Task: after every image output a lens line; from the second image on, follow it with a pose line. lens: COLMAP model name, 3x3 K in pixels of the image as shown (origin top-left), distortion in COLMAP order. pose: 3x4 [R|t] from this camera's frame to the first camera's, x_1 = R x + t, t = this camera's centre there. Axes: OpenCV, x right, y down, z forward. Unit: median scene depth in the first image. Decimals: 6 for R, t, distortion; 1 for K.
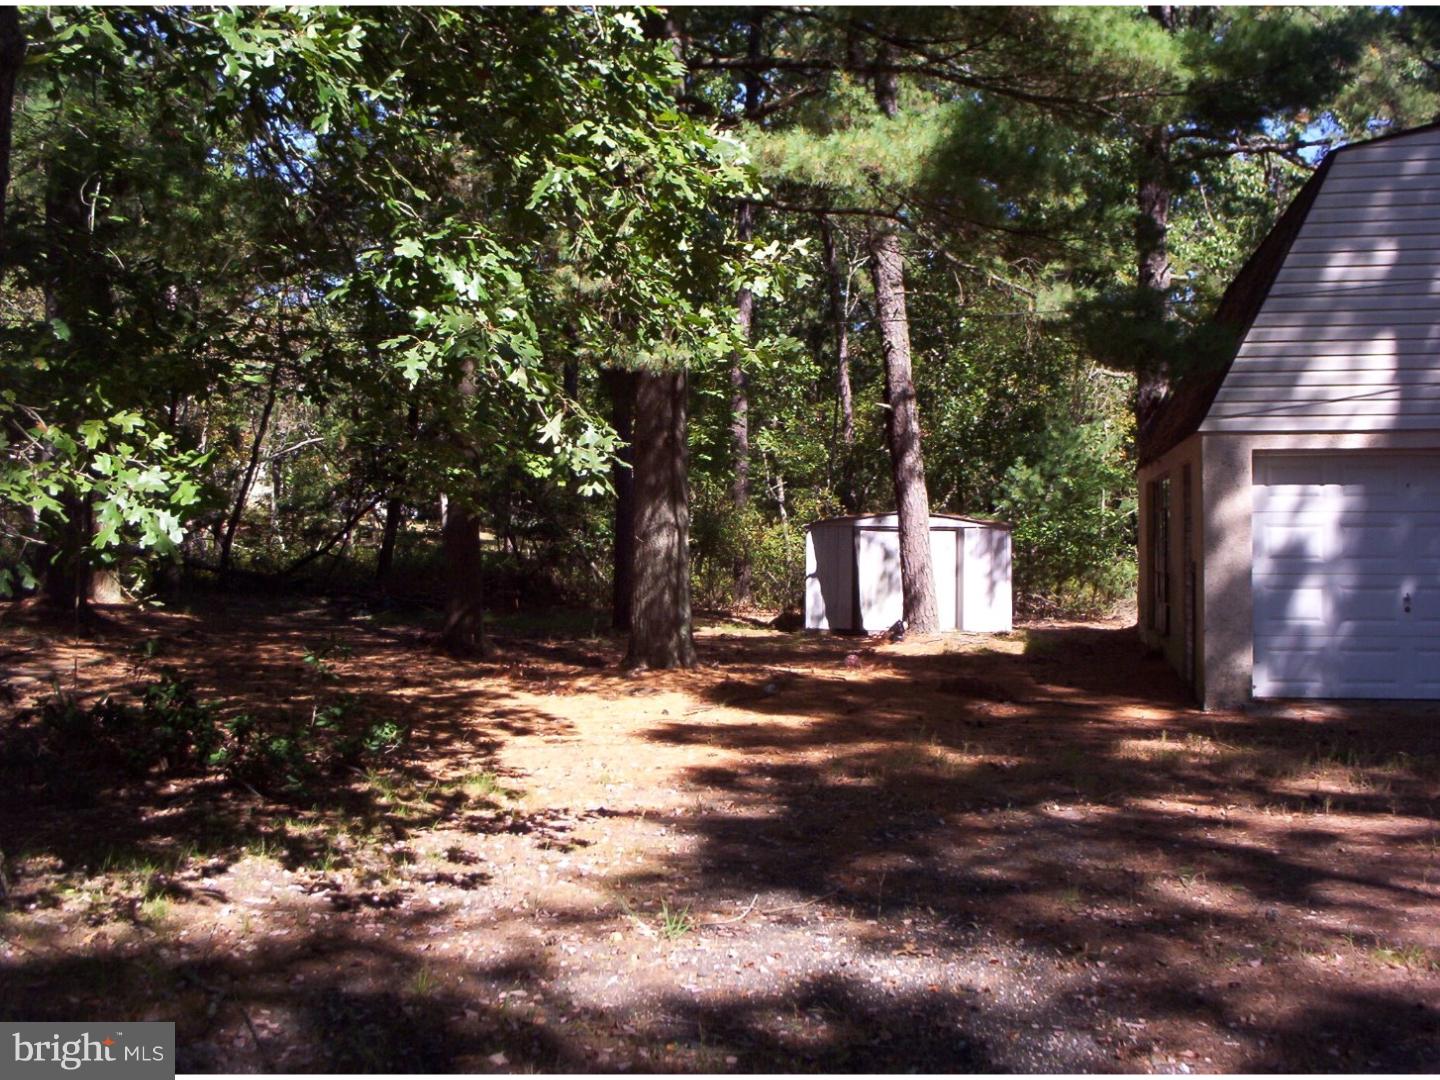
lens RADIAL K [[1502.9, 0, 720.0], [0, 1502.9, 540.0], [0, 0, 1]] dist [-0.097544, 0.025720]
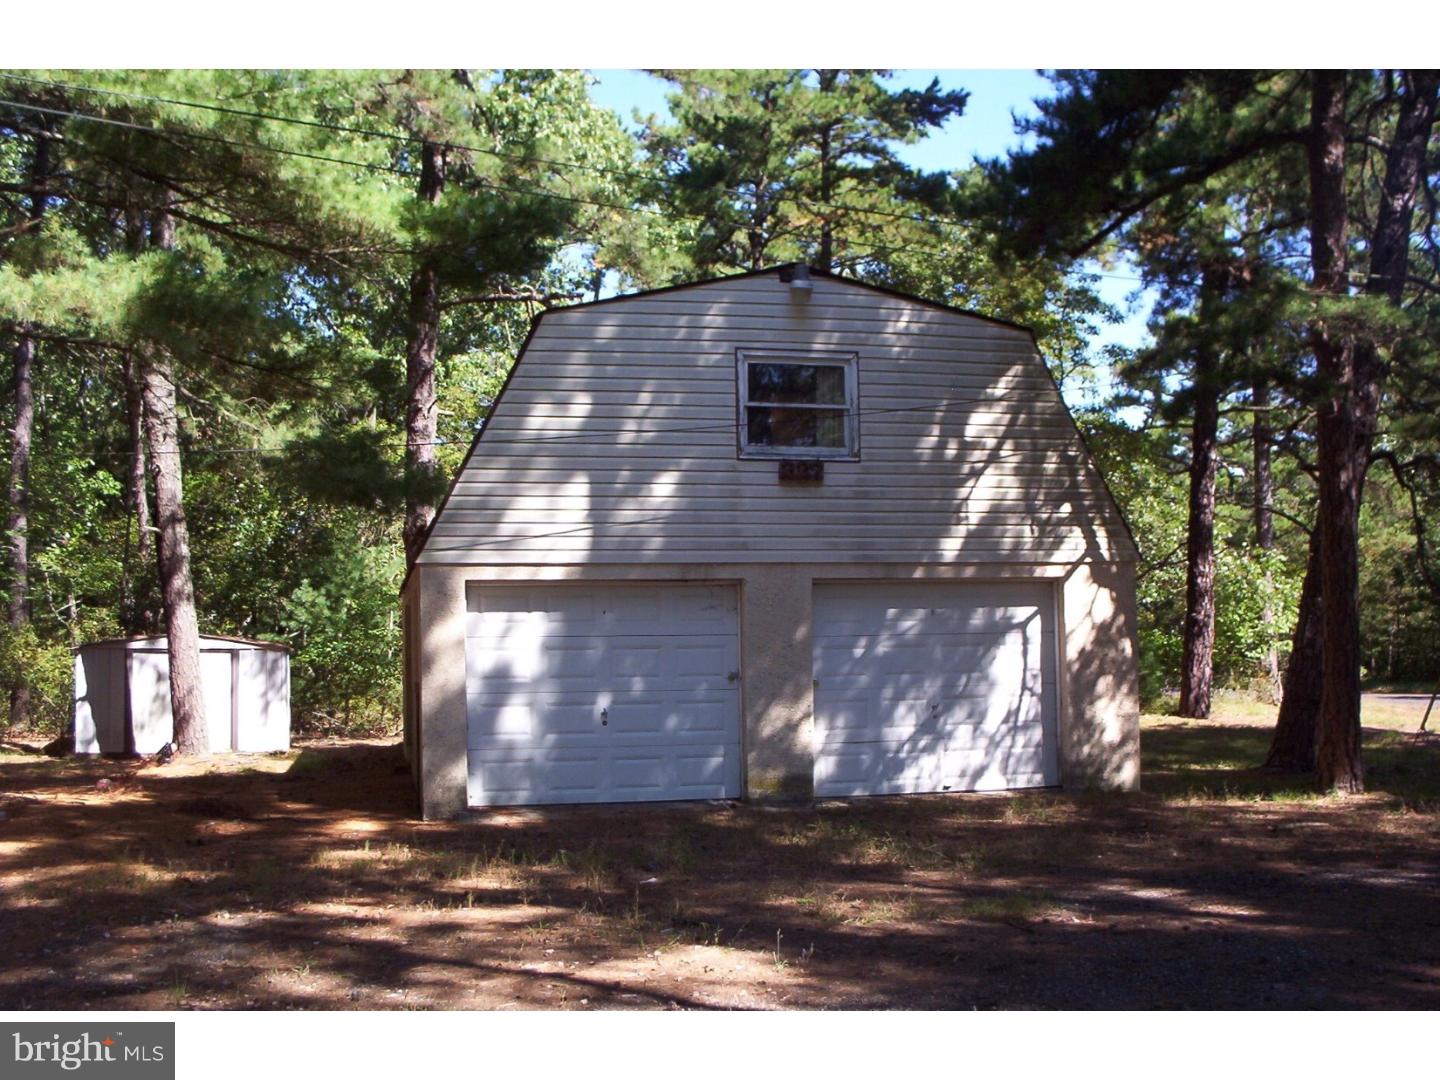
lens RADIAL K [[1540.7, 0, 719.8], [0, 1540.7, 581.2], [0, 0, 1]] dist [-0.088631, 0.039560]
pose [[0.922137, 0.008531, 0.386768, 0.076139], [0.009554, 0.998950, -0.044813, -0.005871], [-0.386745, 0.045019, 0.921087, -0.097276]]
